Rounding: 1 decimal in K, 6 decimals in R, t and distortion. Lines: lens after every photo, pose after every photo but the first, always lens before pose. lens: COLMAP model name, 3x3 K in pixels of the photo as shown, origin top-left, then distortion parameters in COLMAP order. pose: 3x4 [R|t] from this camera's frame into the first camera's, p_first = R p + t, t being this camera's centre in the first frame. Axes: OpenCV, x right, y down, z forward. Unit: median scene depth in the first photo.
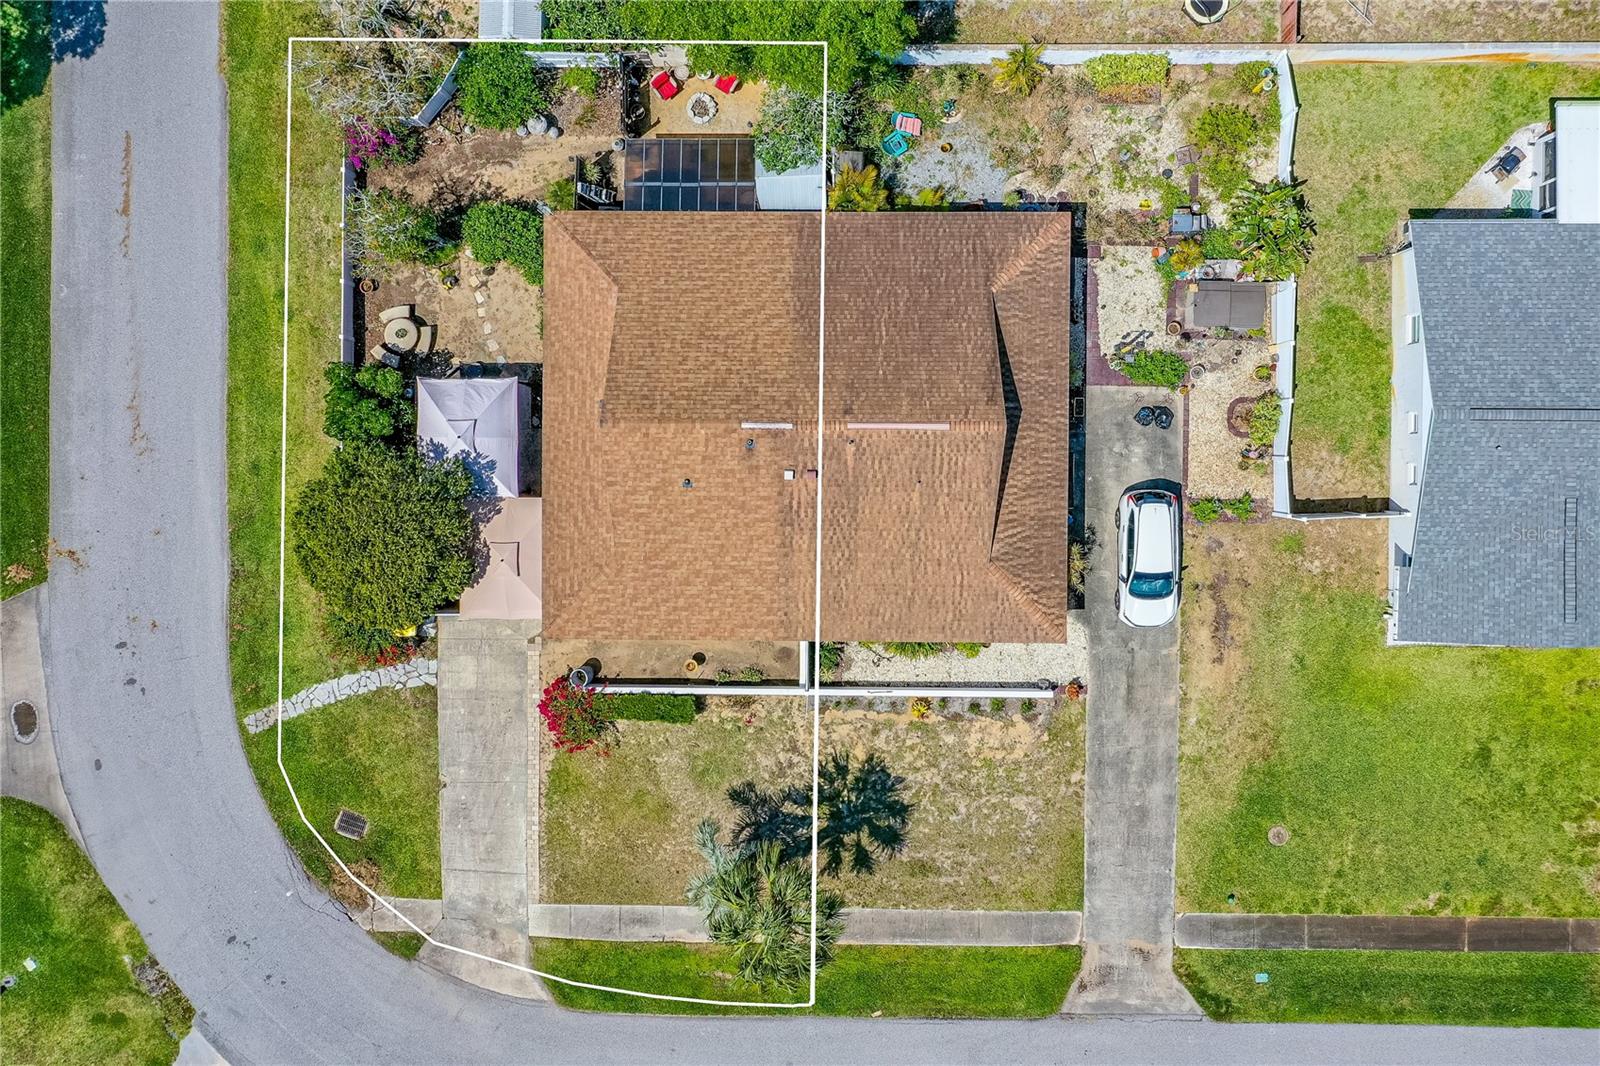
lens RADIAL K [[1329.6, 0, 832.4], [0, 1329.6, 457.1], [0, 0, 1]] dist [0.017679, -0.005328]
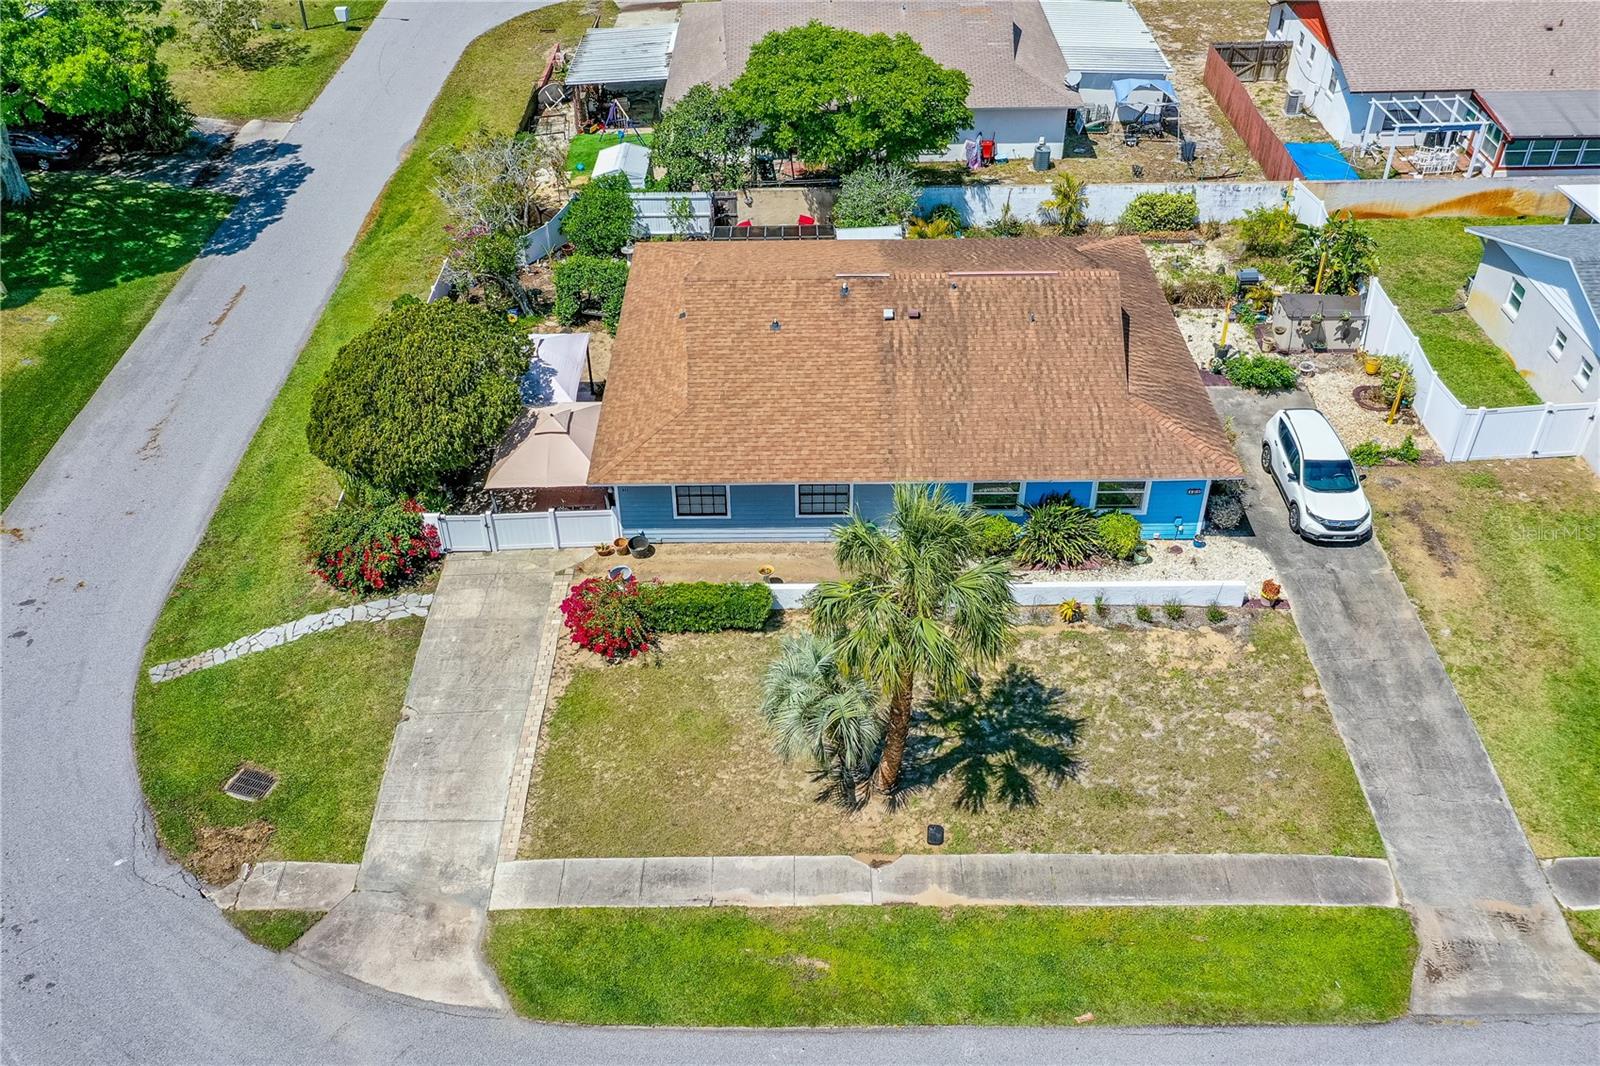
lens RADIAL K [[1329.6, 0, 787.3], [0, 1329.6, 544.5], [0, 0, 1]] dist [0.017679, -0.005328]
pose [[0.999984, -0.005530, -0.001447, -0.090820], [0.002358, 0.629701, -0.776834, 0.733927], [0.005207, 0.776818, 0.629704, 0.494210]]
